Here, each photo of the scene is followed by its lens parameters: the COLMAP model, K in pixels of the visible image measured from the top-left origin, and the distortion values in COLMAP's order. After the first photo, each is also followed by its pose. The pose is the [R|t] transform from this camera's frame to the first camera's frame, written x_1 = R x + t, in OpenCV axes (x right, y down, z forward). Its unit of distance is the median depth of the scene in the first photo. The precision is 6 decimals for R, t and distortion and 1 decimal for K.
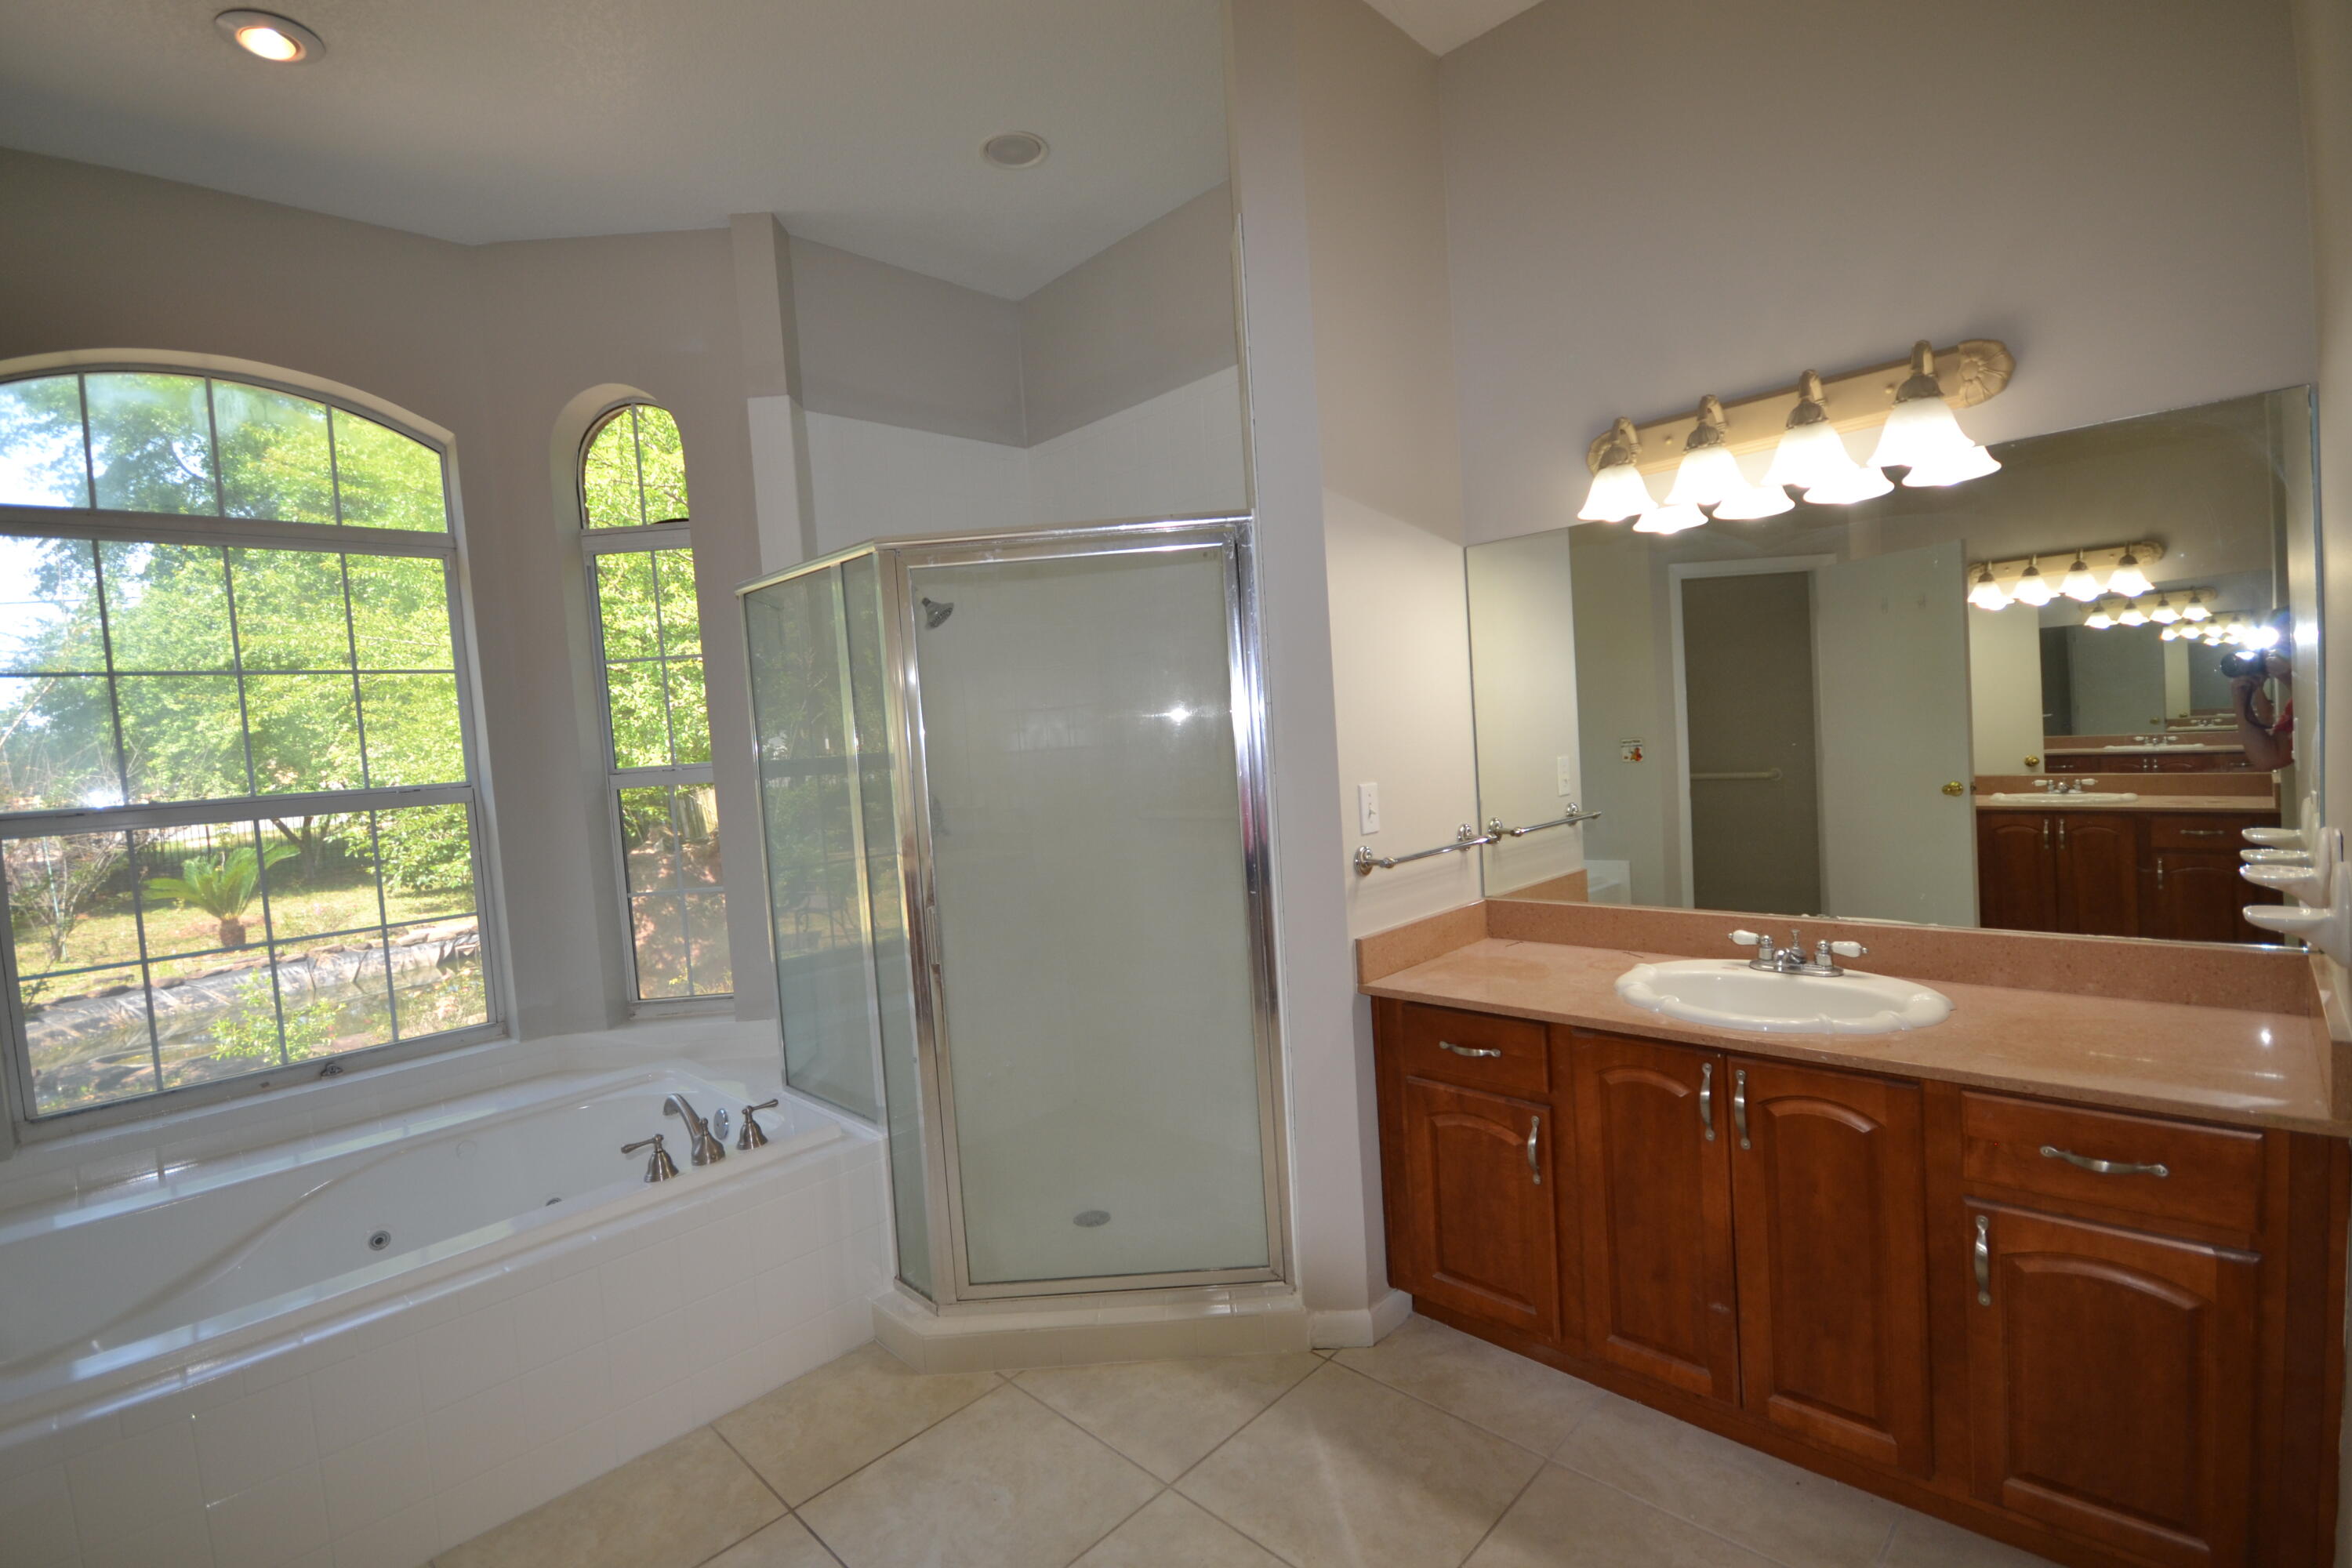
lens RADIAL K [[1025.7, 0, 1176.0], [0, 1025.7, 784.0], [0, 0, 1]] dist [0.016239, -0.015337]
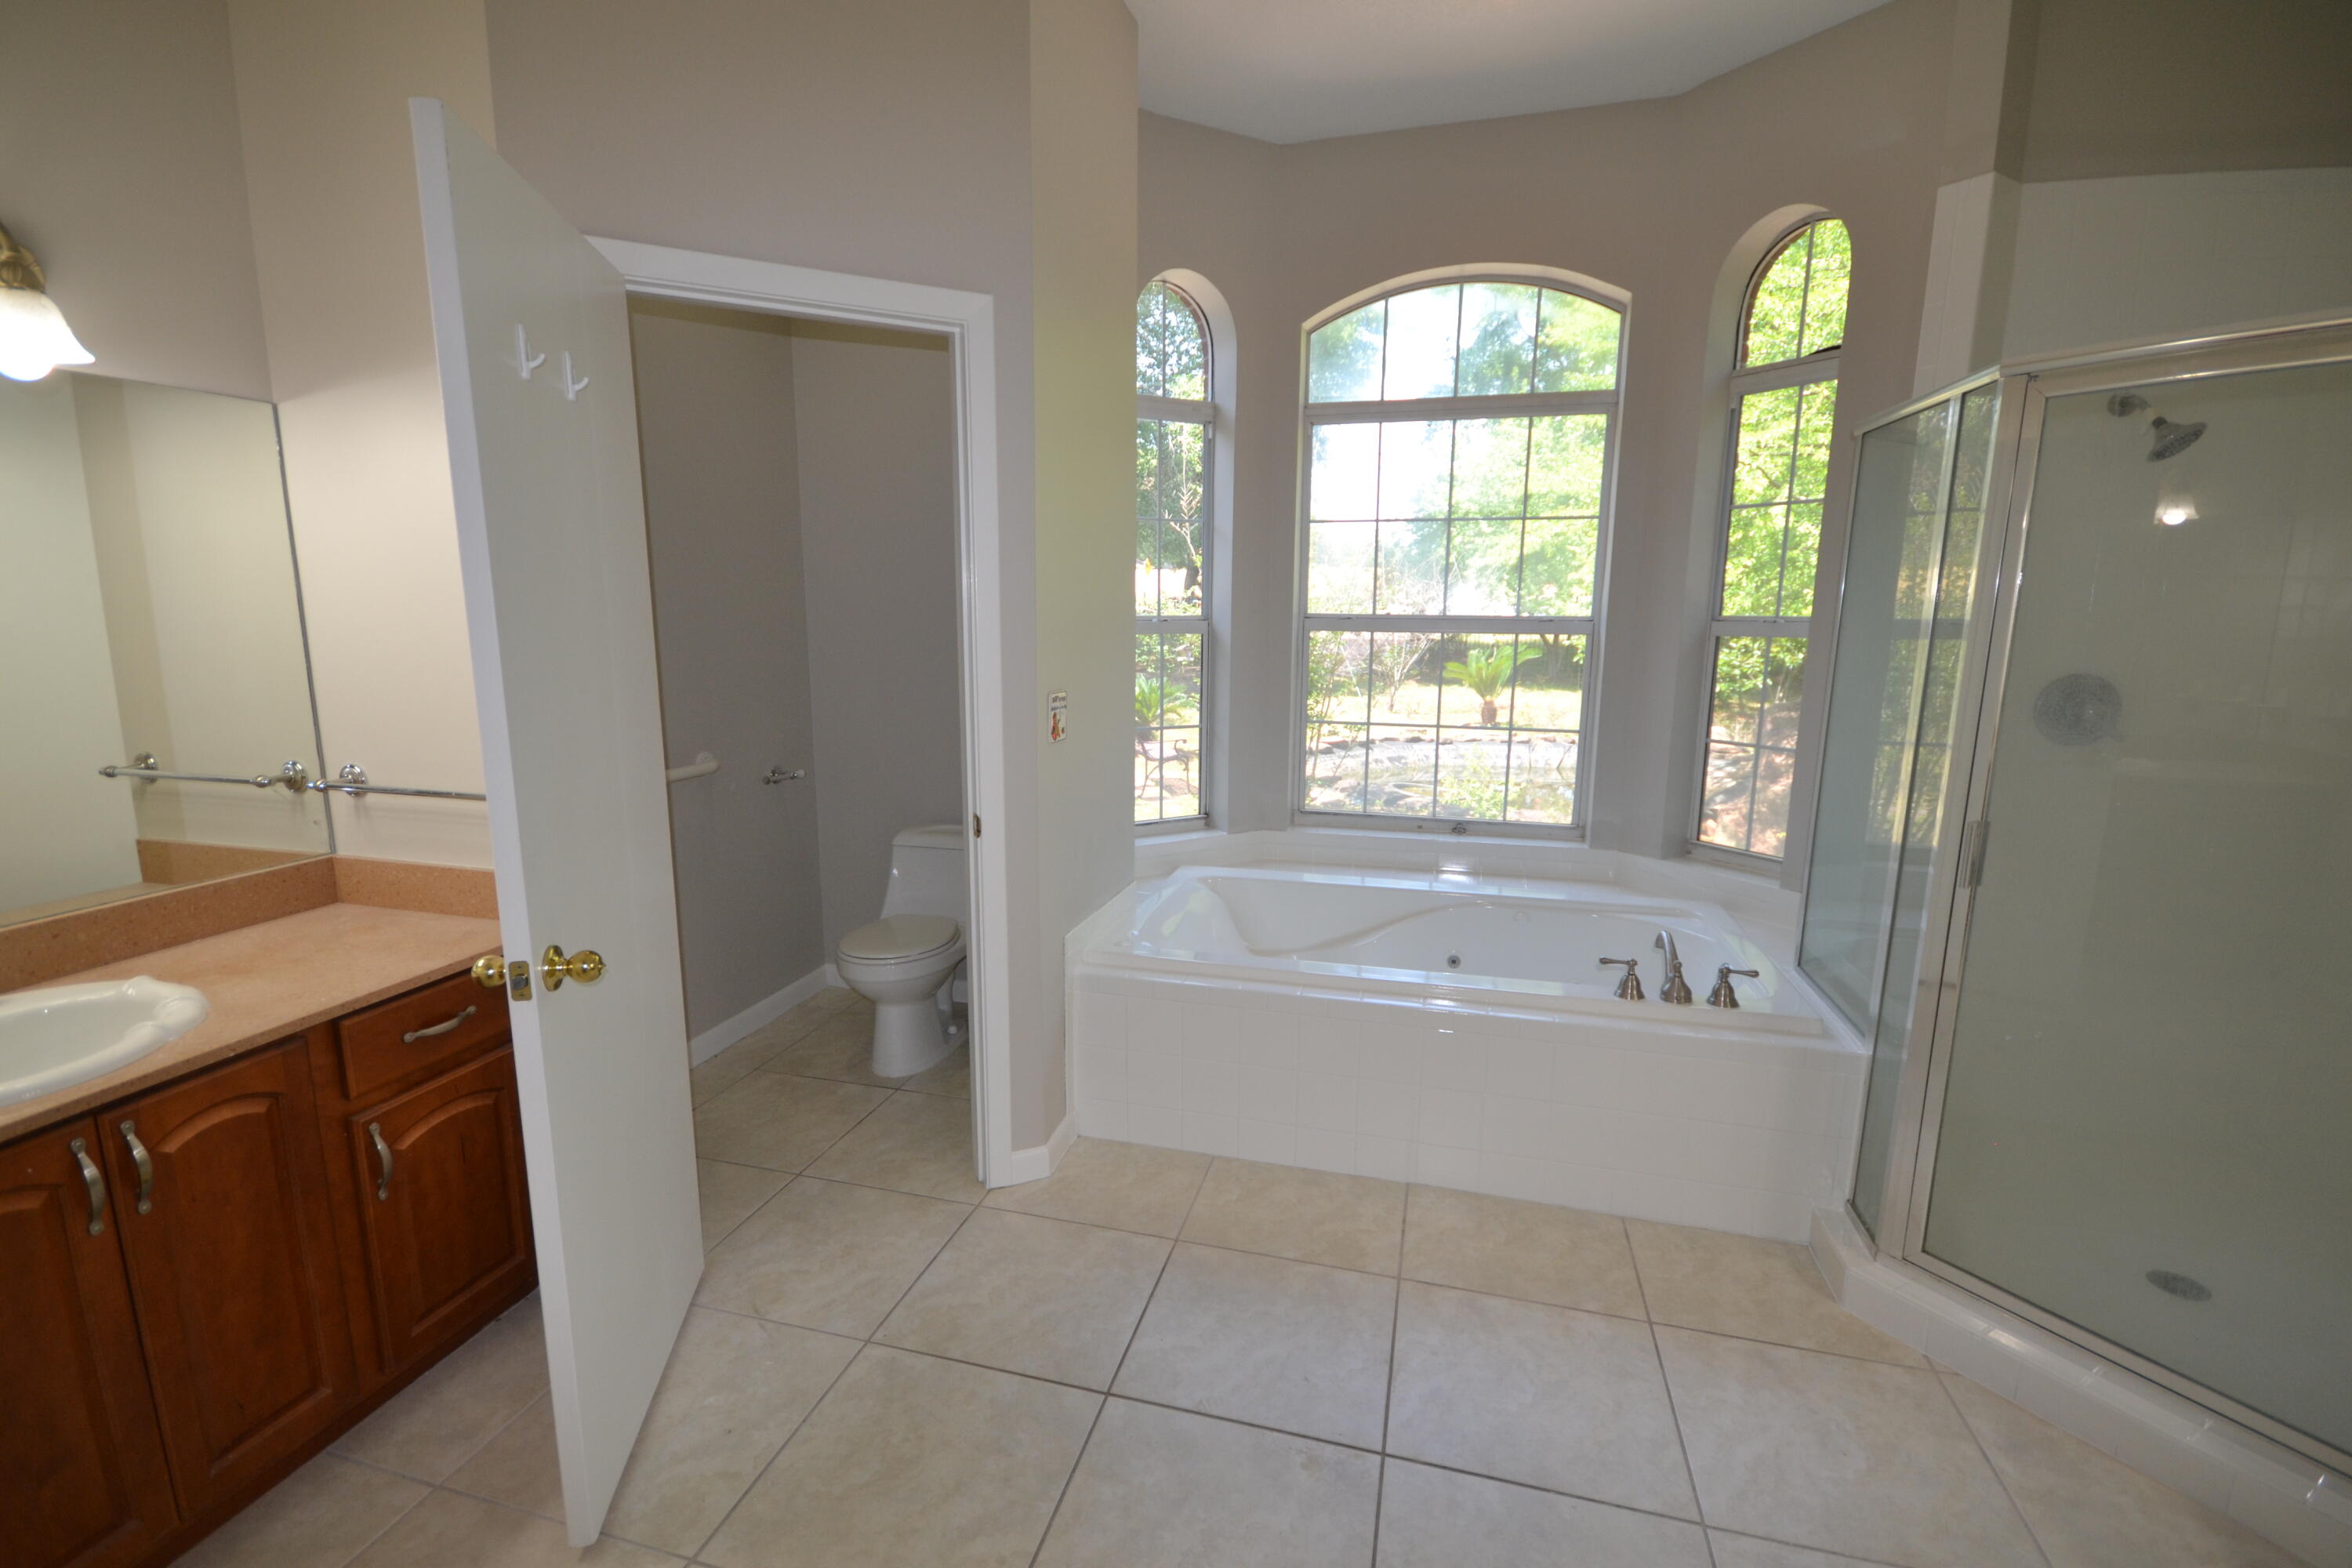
lens RADIAL K [[1046.5, 0, 1176.0], [0, 1046.5, 784.0], [0, 0, 1]] dist [-0.000723, -0.009223]
pose [[0.493872, 0.220073, -0.841225, 0.101977], [-0.085227, 0.975035, 0.205043, -0.019459], [0.865348, -0.029569, 0.500299, 0.015844]]
